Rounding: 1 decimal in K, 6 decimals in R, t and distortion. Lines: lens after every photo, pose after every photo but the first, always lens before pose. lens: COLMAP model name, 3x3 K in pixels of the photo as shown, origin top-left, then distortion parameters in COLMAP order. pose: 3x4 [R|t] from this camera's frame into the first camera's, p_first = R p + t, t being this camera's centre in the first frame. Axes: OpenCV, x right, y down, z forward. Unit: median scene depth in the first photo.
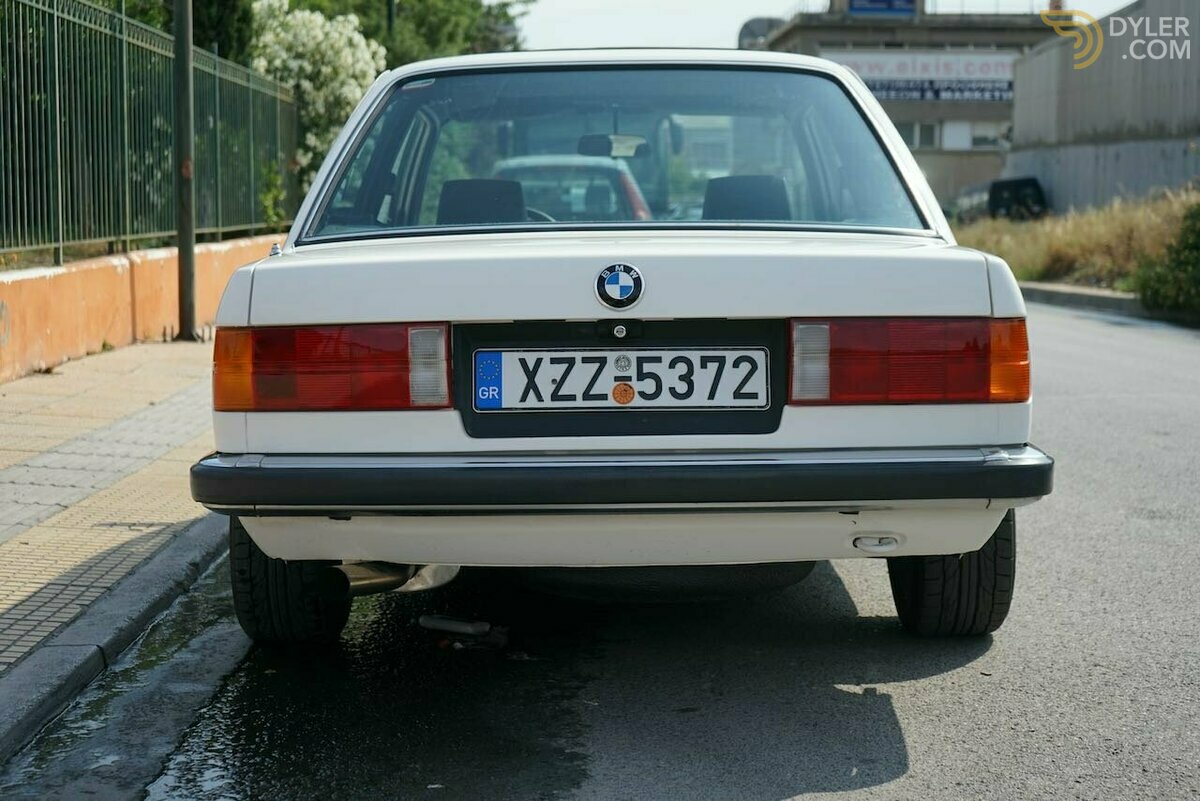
lens RADIAL K [[1949.4, 0, 604.0], [0, 1949.4, 393.8], [0, 0, 1]] dist [0.045495, 0.000000]
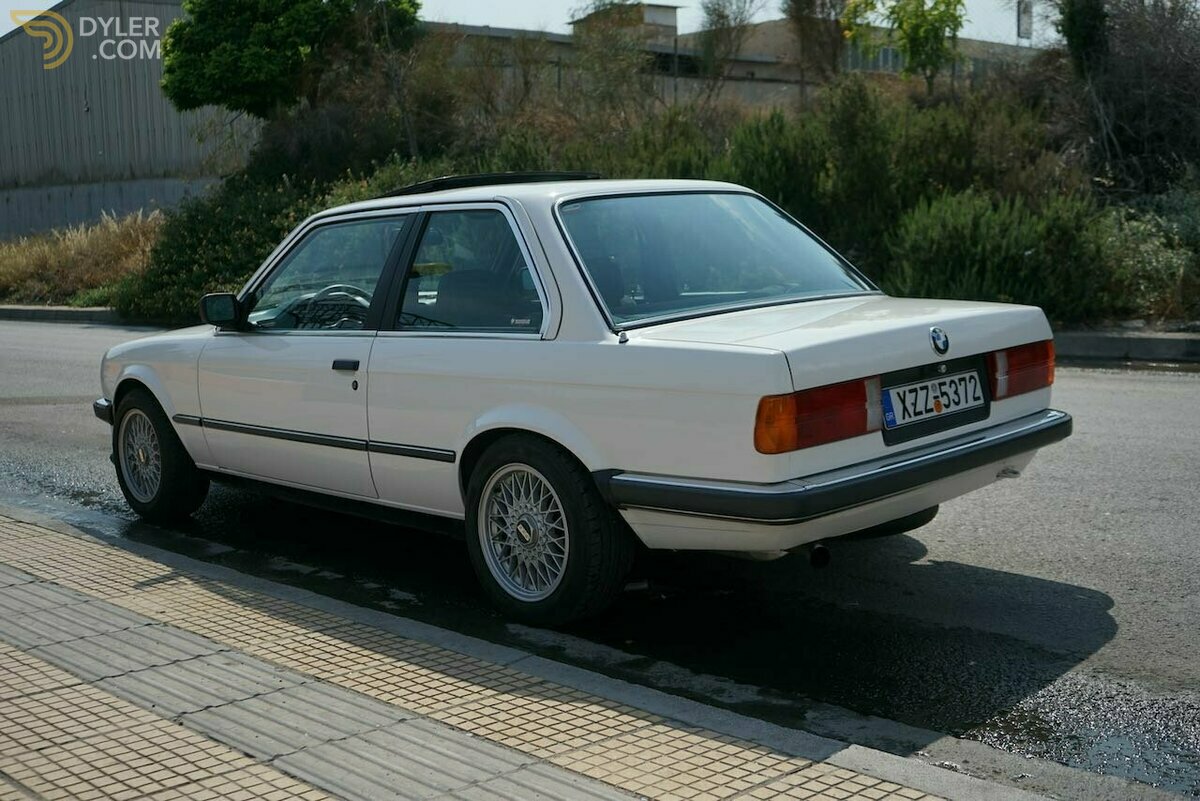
lens RADIAL K [[1332.3, 0, 600.4], [0, 1332.3, 405.6], [0, 0, 1]] dist [-0.007958, 0.000000]
pose [[0.697172, -0.121036, 0.706613, -0.971513], [0.096165, 0.992526, 0.075130, -0.111349], [-0.710425, 0.015573, 0.703601, 0.417381]]
